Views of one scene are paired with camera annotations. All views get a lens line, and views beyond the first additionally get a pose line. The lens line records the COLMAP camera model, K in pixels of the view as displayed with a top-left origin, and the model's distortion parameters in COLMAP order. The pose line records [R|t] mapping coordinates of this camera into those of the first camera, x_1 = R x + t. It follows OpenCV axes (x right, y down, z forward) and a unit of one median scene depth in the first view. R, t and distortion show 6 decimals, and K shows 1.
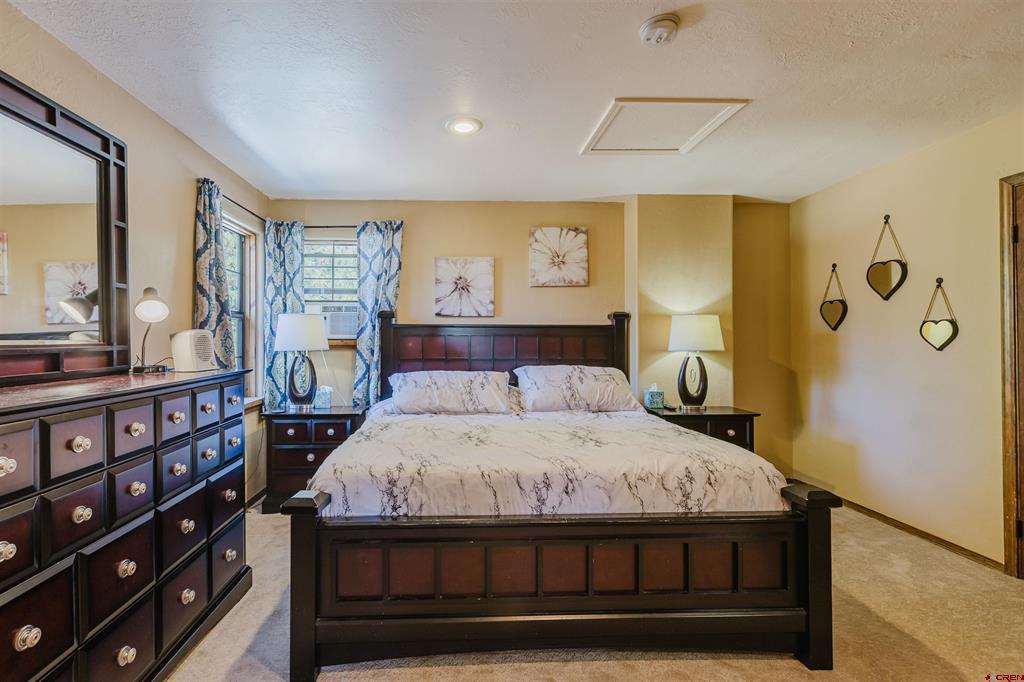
lens RADIAL K [[473.5, 0, 472.0], [0, 473.5, 328.4], [0, 0, 1]] dist [0.000333, -0.000304]
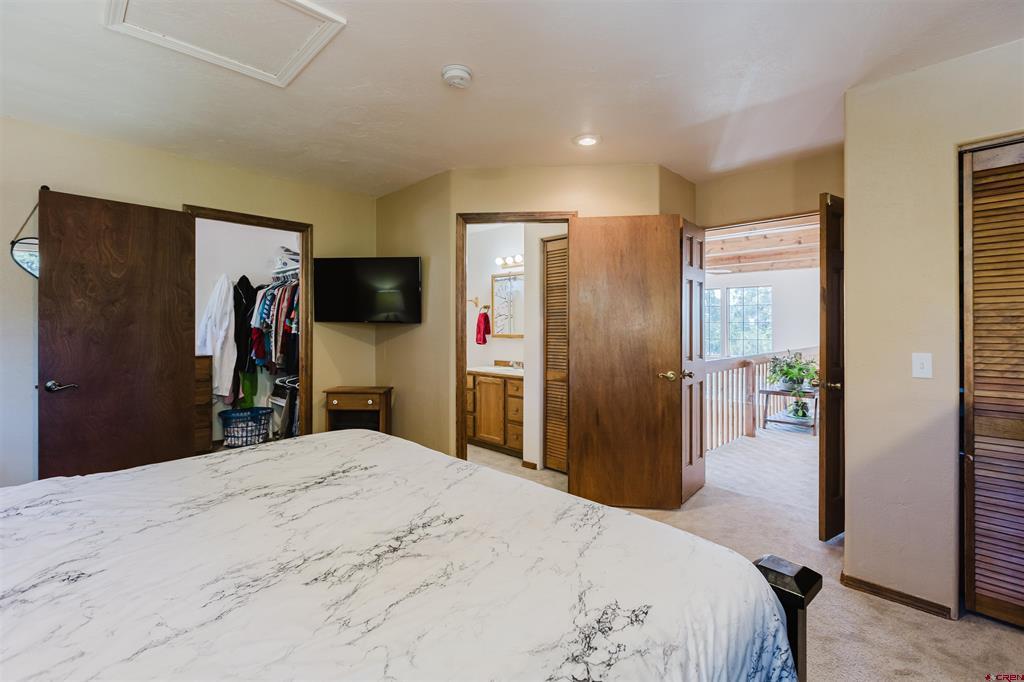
lens RADIAL K [[461.8, 0, 513.7], [0, 461.8, 331.2], [0, 0, 1]] dist [0.008008, -0.000718]
pose [[-0.671362, -0.005112, 0.741112, -0.277339], [-0.009745, 0.999951, -0.001930, 0.014917], [-0.741065, -0.008518, -0.671379, 0.810857]]
